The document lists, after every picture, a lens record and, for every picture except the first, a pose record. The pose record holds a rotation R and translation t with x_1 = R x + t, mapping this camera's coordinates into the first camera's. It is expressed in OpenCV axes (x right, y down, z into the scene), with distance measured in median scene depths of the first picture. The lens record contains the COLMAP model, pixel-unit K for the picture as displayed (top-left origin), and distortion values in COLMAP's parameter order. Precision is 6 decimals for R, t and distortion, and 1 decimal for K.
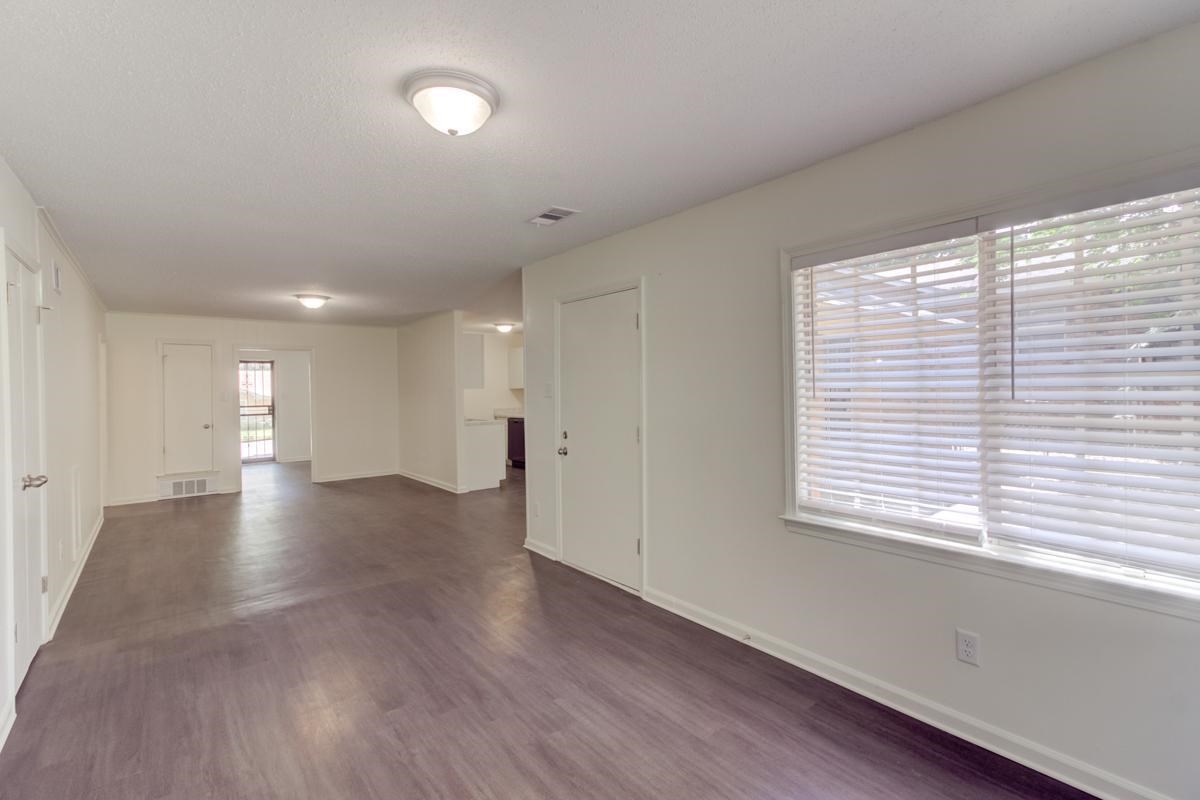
lens RADIAL K [[550.8, 0, 610.6], [0, 550.8, 391.3], [0, 0, 1]] dist [0.013429, 0.000716]
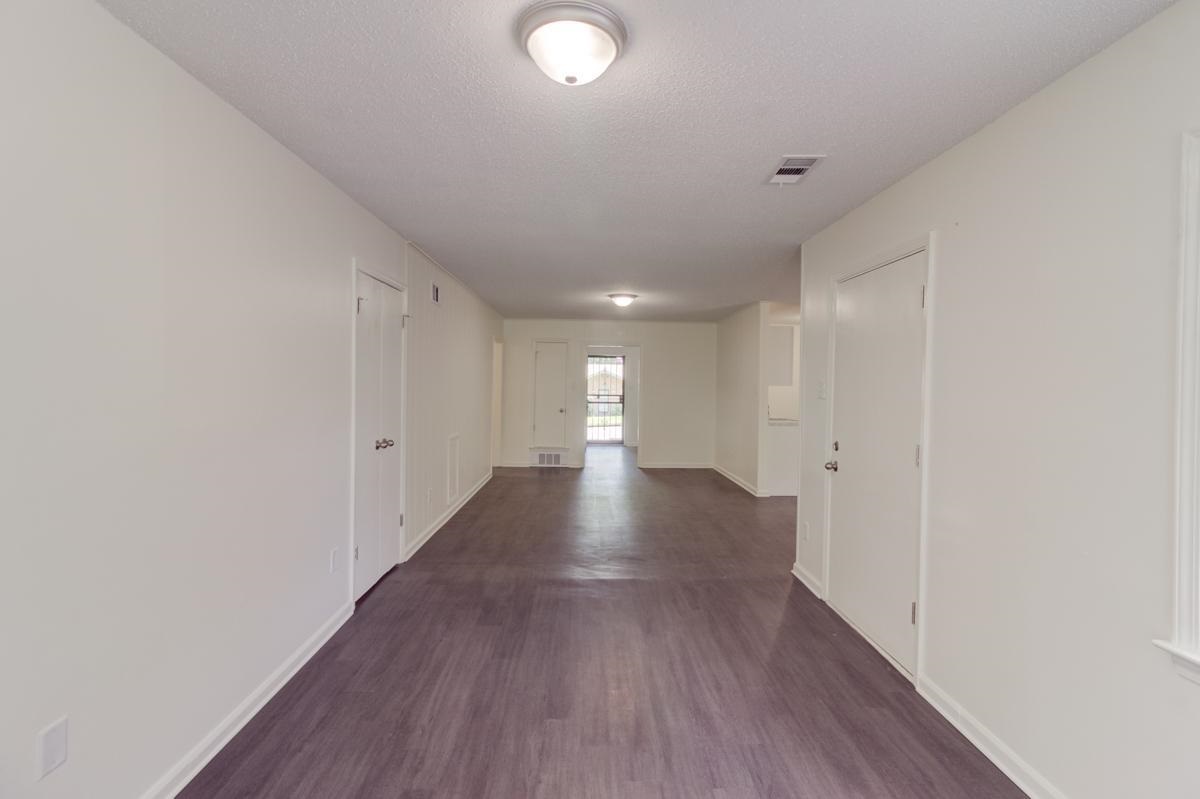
lens RADIAL K [[555.3, 0, 609.7], [0, 555.3, 384.3], [0, 0, 1]] dist [-0.059531, 0.072572]
pose [[0.801752, 0.028074, -0.596997, 0.120185], [-0.031513, 0.999492, 0.004680, -0.003182], [0.596825, 0.015061, 0.802230, 0.154869]]
